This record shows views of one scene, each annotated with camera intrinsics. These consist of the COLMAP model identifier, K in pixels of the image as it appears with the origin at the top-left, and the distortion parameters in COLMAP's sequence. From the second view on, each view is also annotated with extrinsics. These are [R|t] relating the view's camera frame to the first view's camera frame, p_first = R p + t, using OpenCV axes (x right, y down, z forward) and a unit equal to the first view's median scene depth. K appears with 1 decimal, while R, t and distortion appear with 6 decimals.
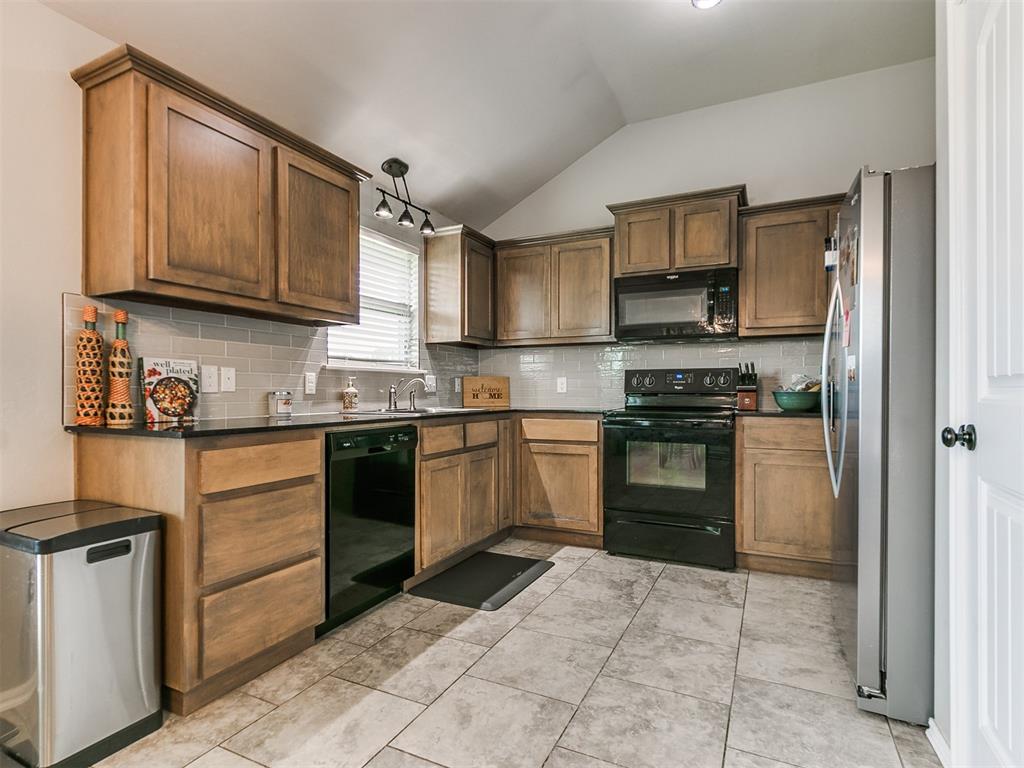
lens RADIAL K [[548.2, 0, 484.0], [0, 548.2, 392.4], [0, 0, 1]] dist [-0.000046, 0.001550]
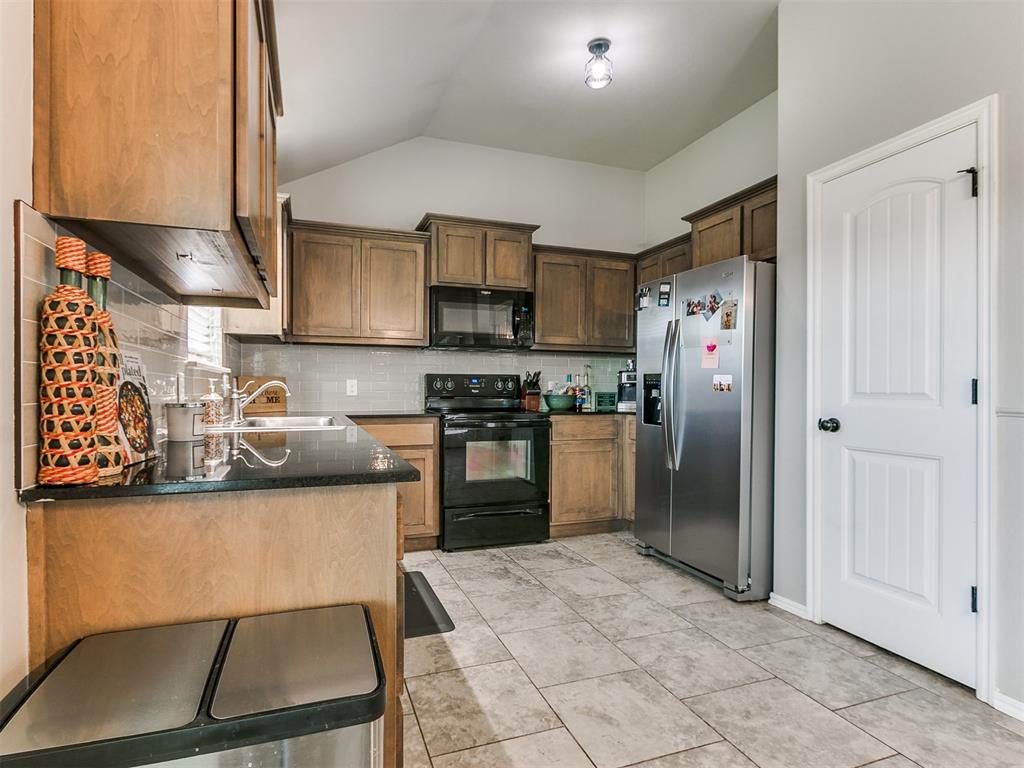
lens RADIAL K [[548.2, 0, 494.0], [0, 548.2, 392.8], [0, 0, 1]] dist [-0.000046, 0.001550]
pose [[0.682944, -0.004998, 0.730454, -0.515454], [0.000190, 0.999978, 0.006665, -0.014957], [-0.730471, -0.004413, 0.682930, 0.248285]]
